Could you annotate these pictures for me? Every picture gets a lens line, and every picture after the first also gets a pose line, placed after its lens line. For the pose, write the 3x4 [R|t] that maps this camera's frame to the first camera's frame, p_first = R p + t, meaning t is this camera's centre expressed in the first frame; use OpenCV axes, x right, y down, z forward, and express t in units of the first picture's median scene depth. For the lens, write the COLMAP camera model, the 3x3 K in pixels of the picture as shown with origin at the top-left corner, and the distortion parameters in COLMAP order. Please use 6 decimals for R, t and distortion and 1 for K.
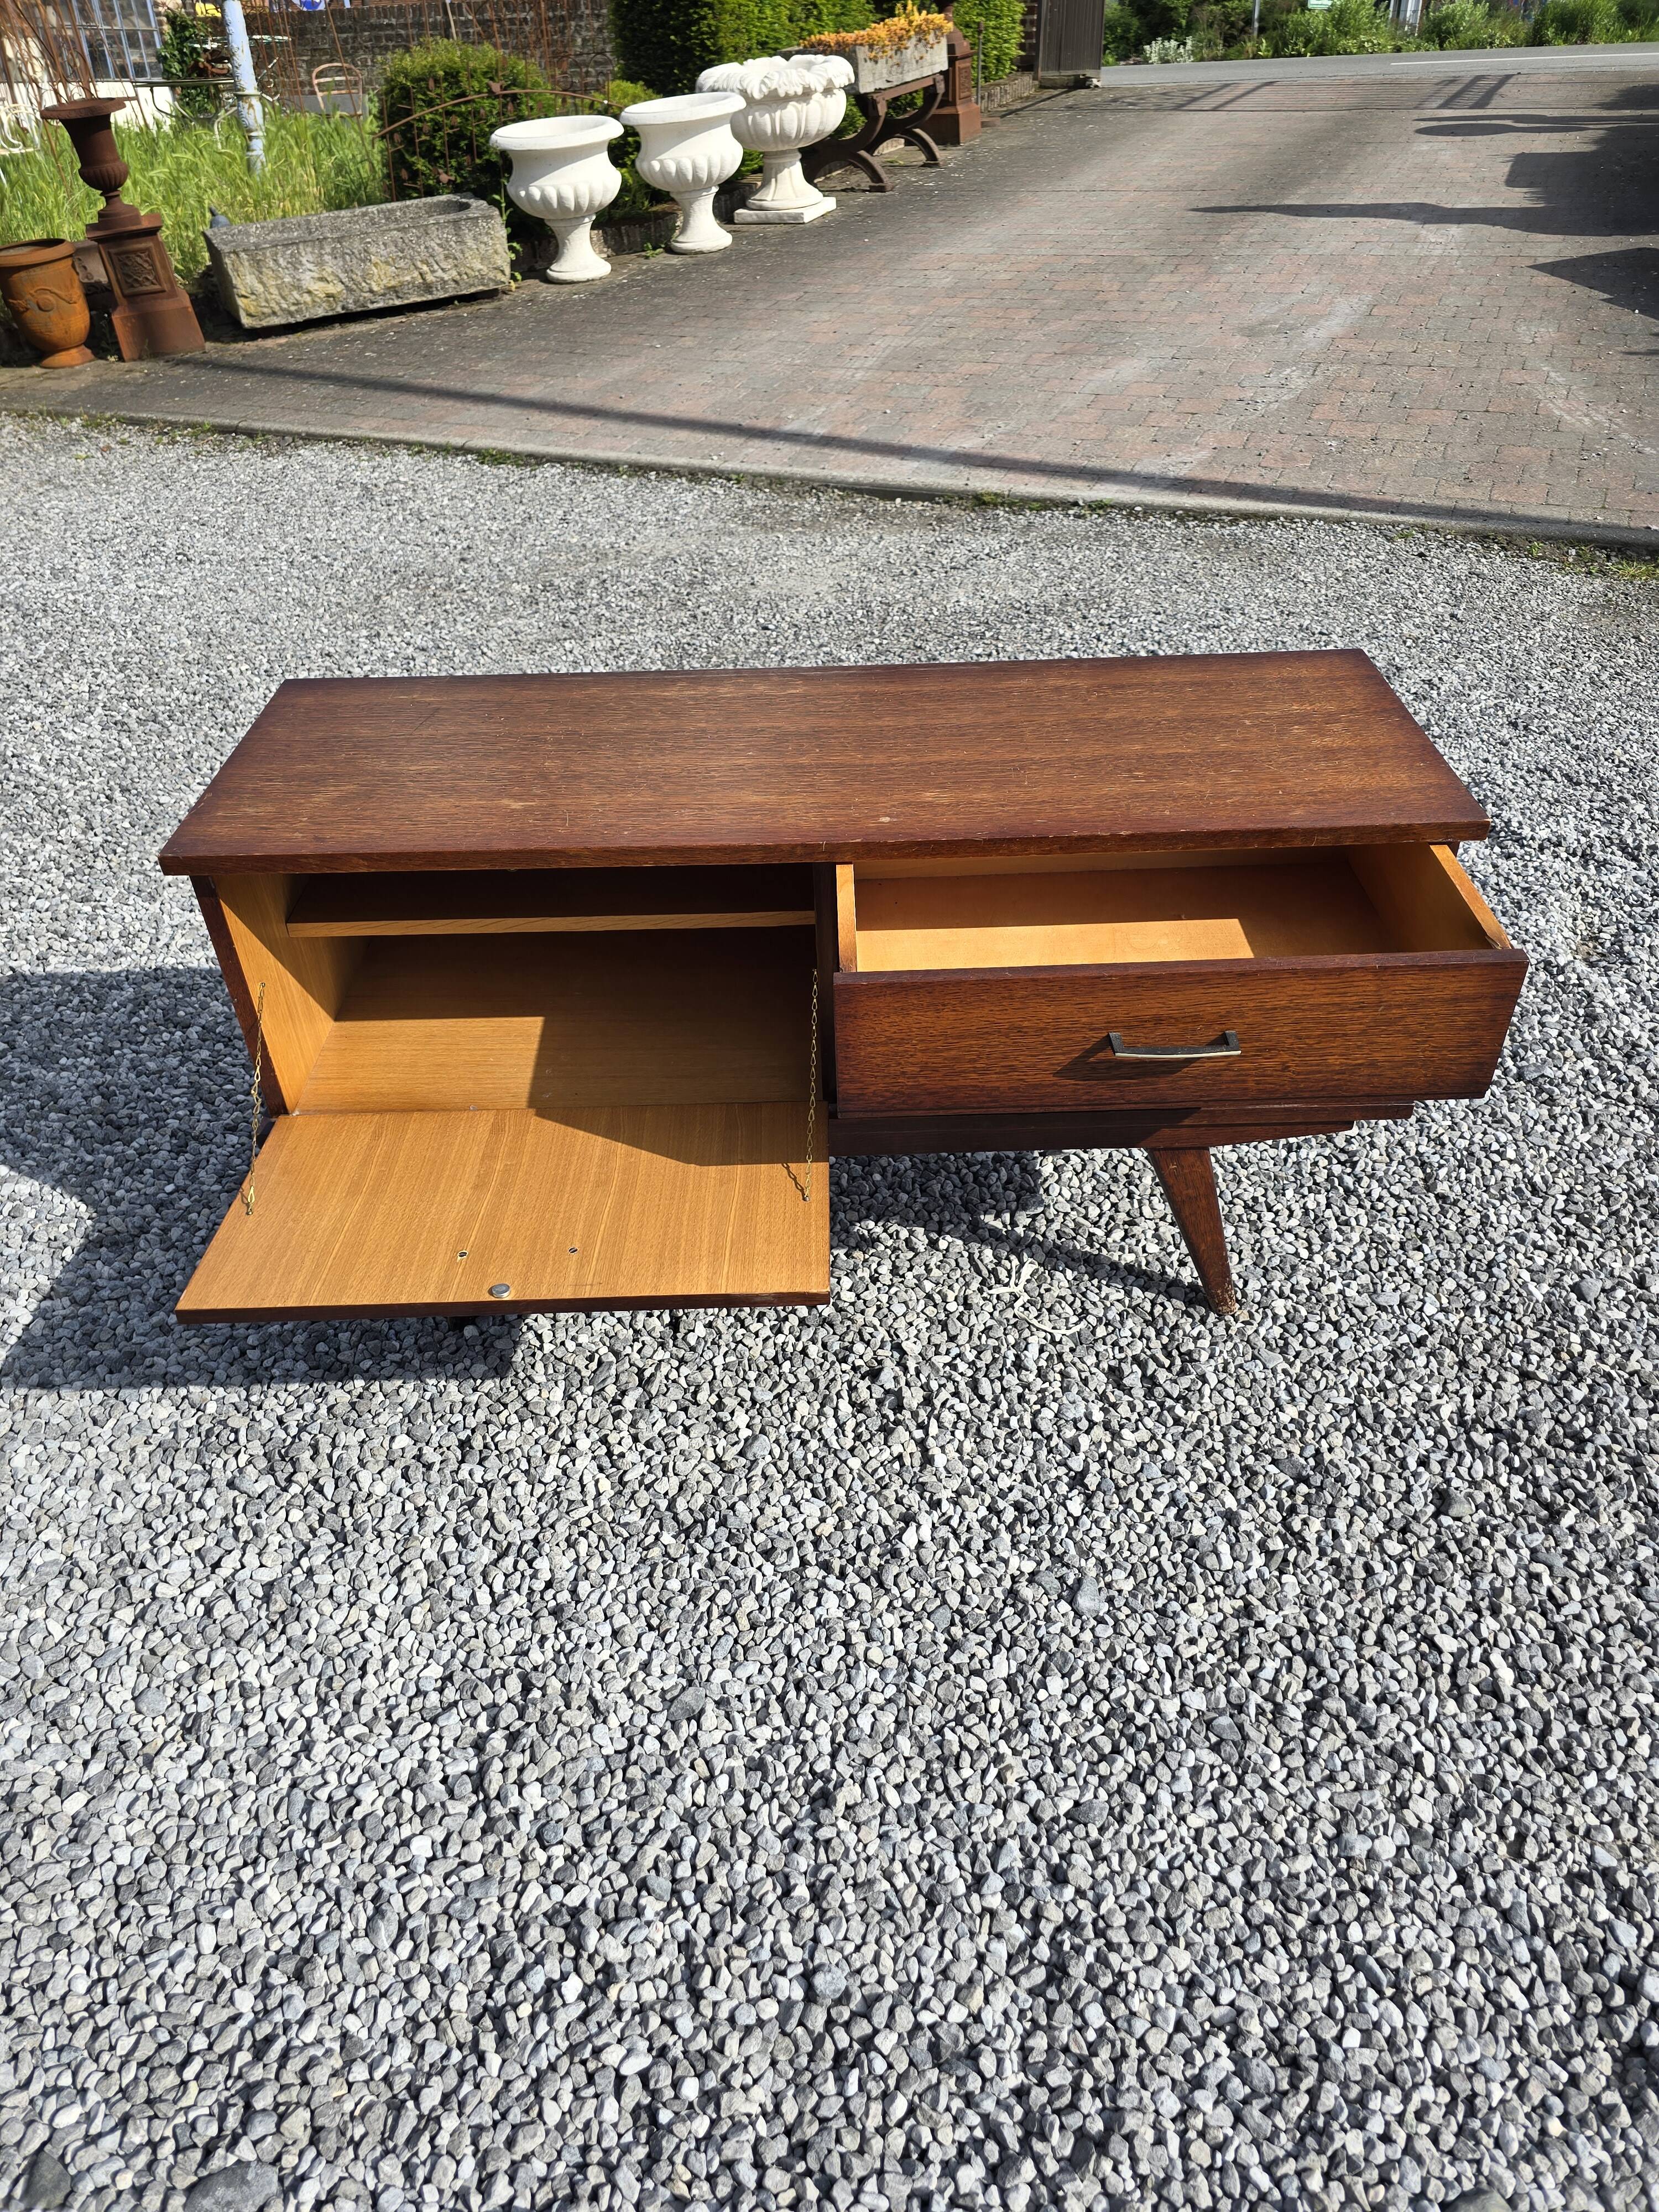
lens RADIAL K [[1508.2, 0, 845.4], [0, 1508.2, 1063.6], [0, 0, 1]] dist [0.052046, -0.056304]
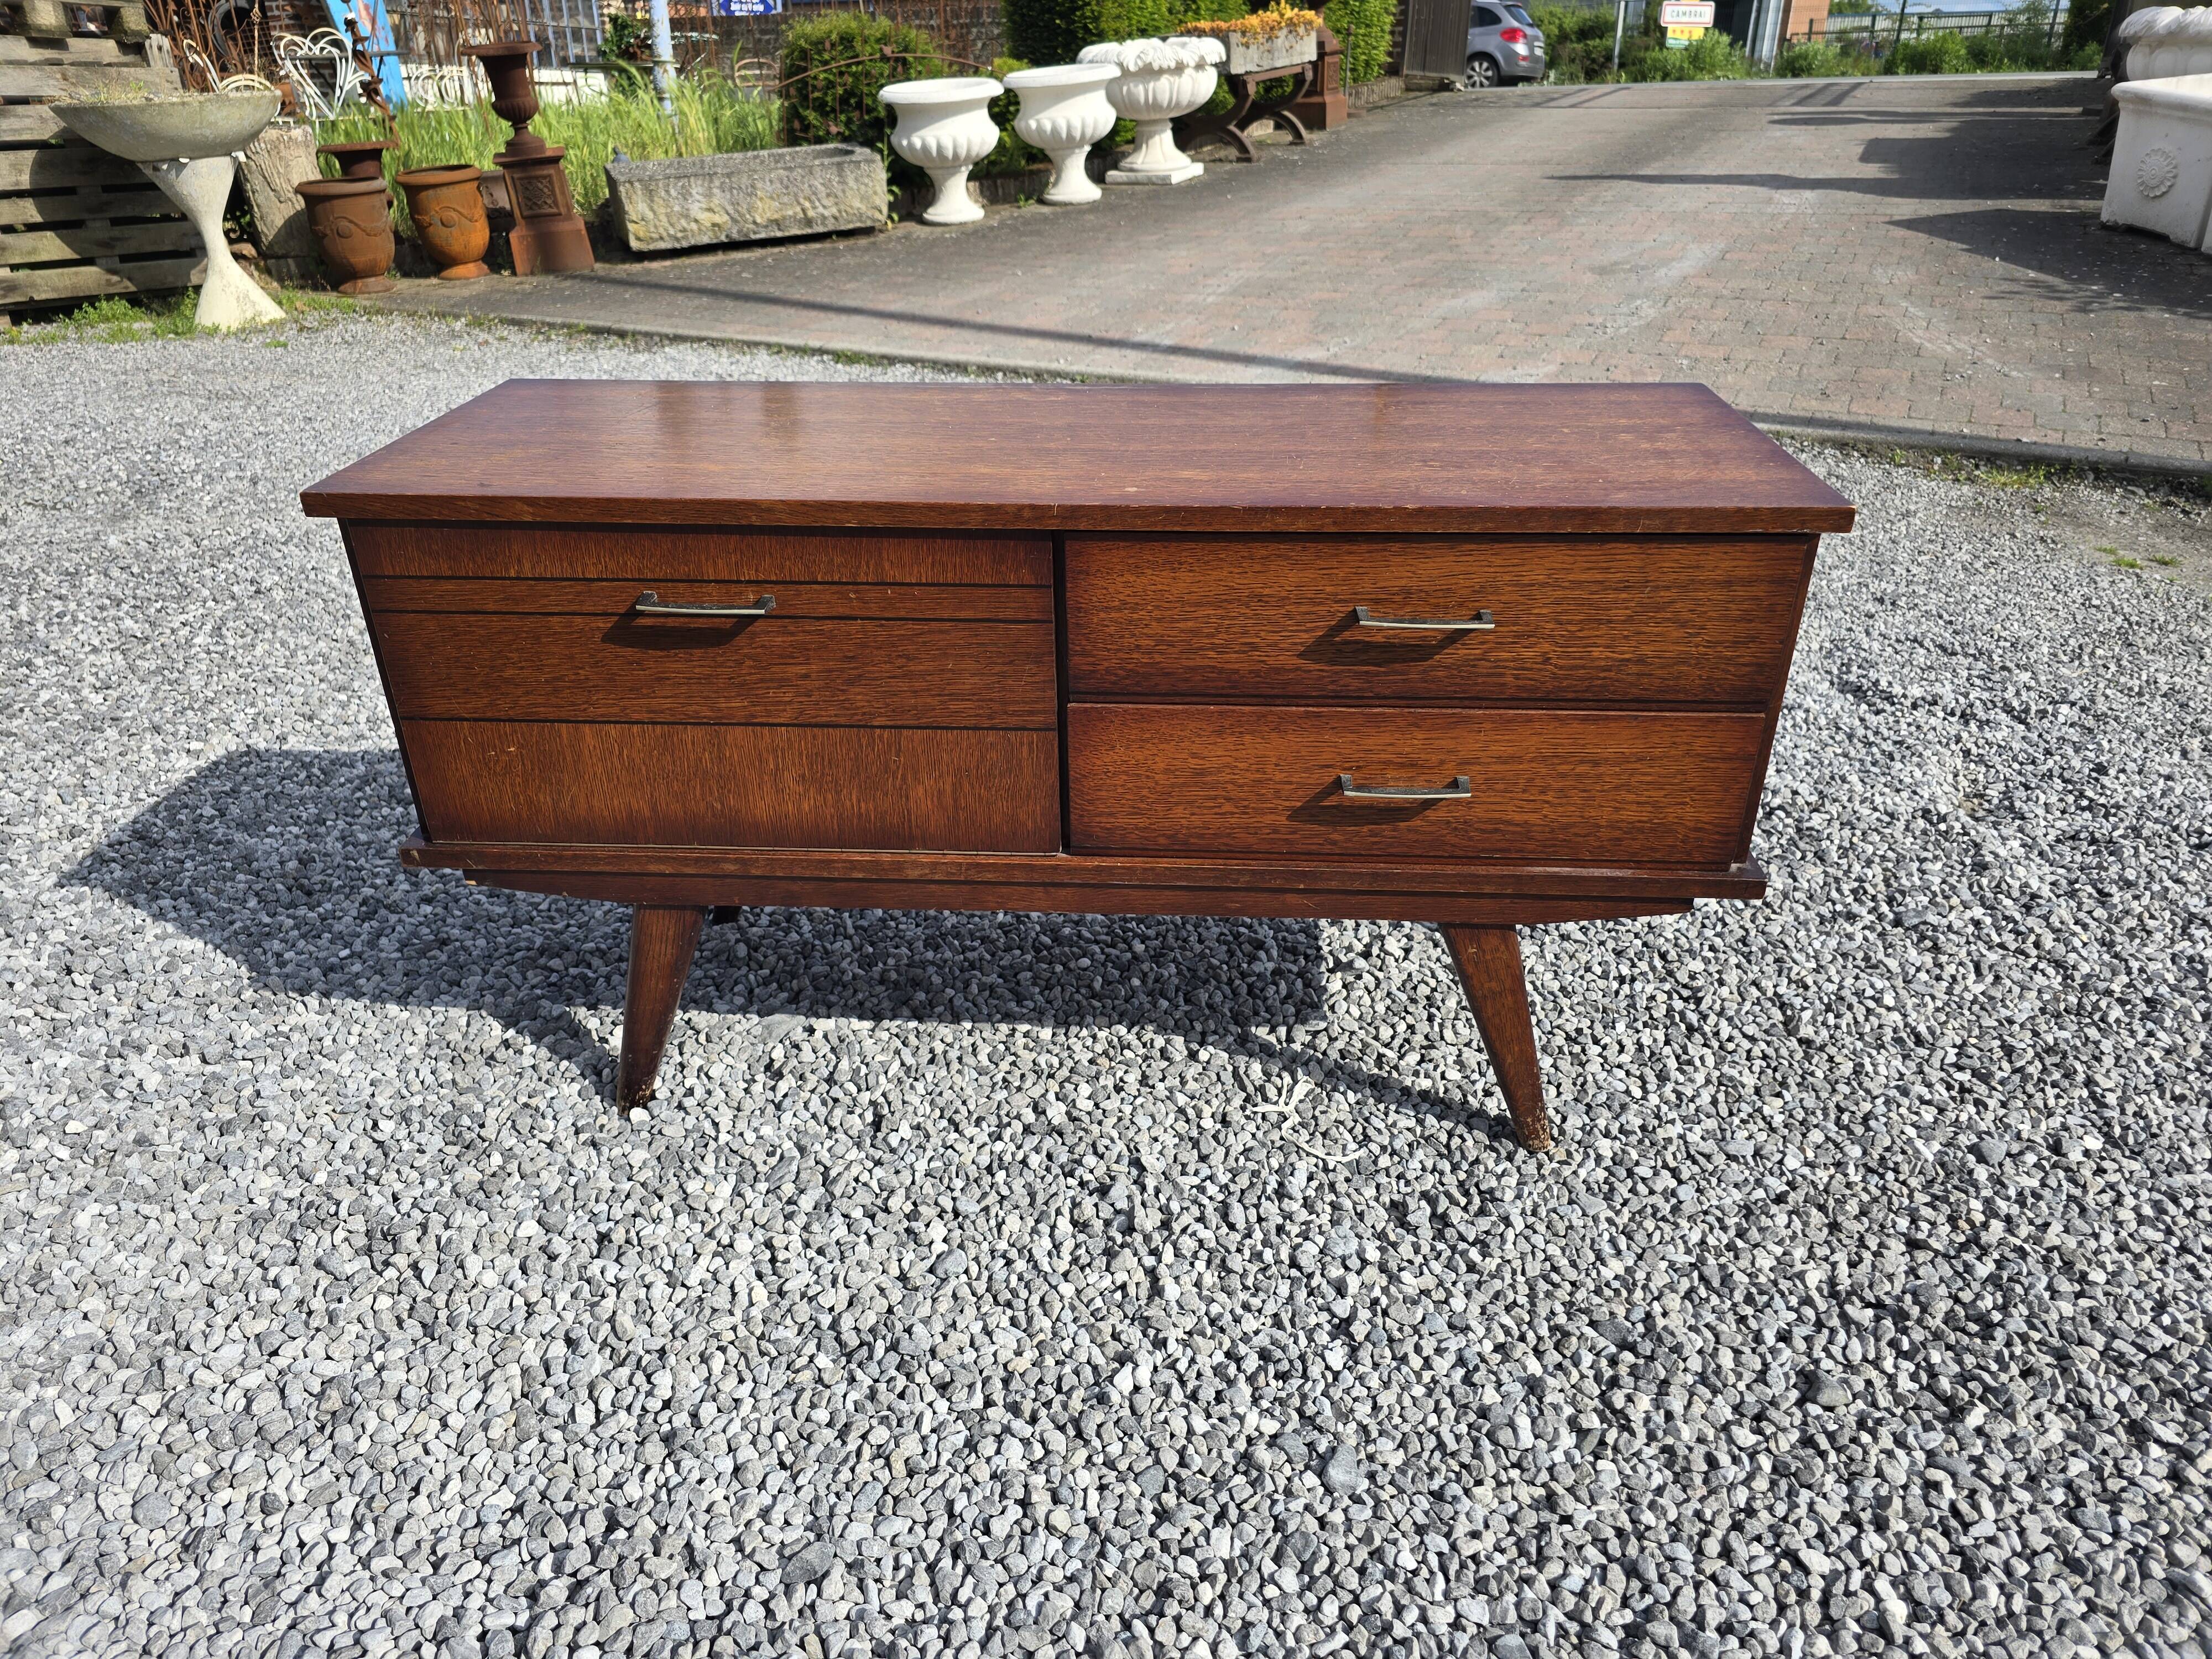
lens RADIAL K [[1508.2, 0, 1109.1], [0, 1508.2, 794.8], [0, 0, 1]] dist [0.052046, -0.056304]
pose [[0.997072, 0.048074, -0.059460, 0.061642], [-0.056574, 0.986960, -0.150698, 0.118602], [0.051440, 0.153621, 0.986790, 0.151849]]
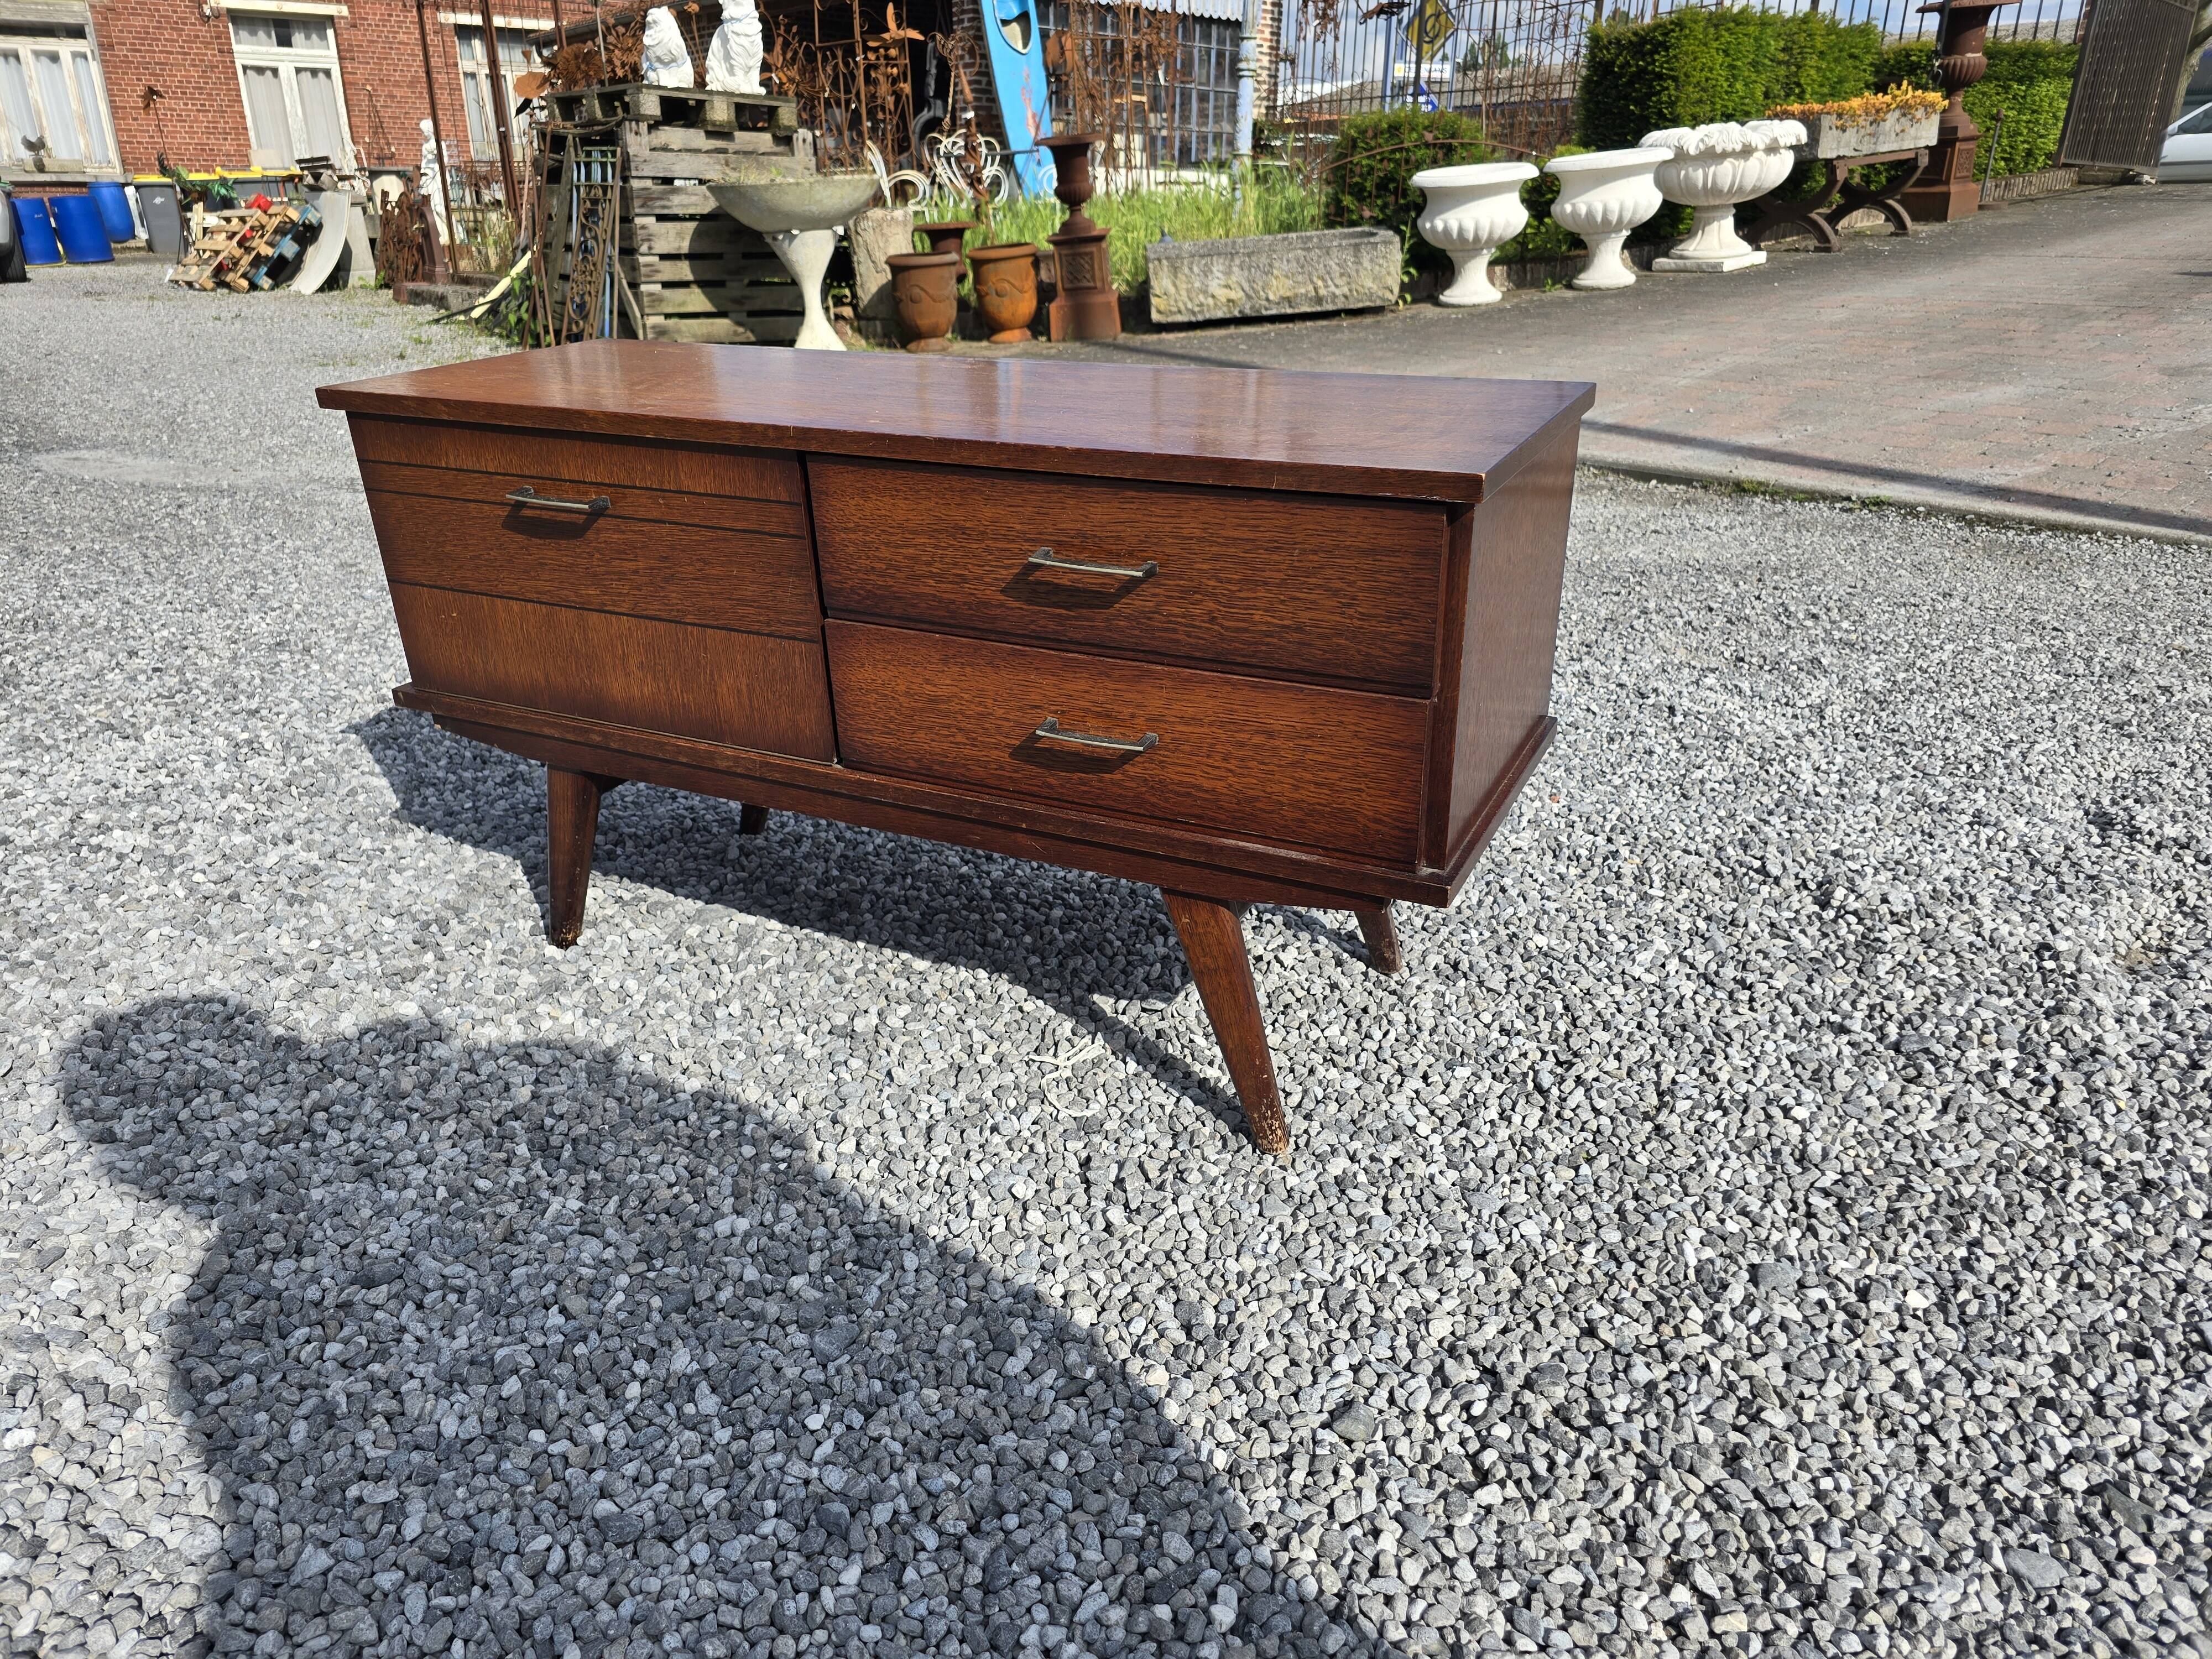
lens RADIAL K [[1508.2, 0, 1111.2], [0, 1508.2, 822.5], [0, 0, 1]] dist [0.052046, -0.056304]
pose [[0.887808, 0.193945, -0.417351, 0.507989], [-0.270504, 0.953586, -0.132292, 0.135249], [0.372322, 0.230346, 0.899065, 0.228847]]
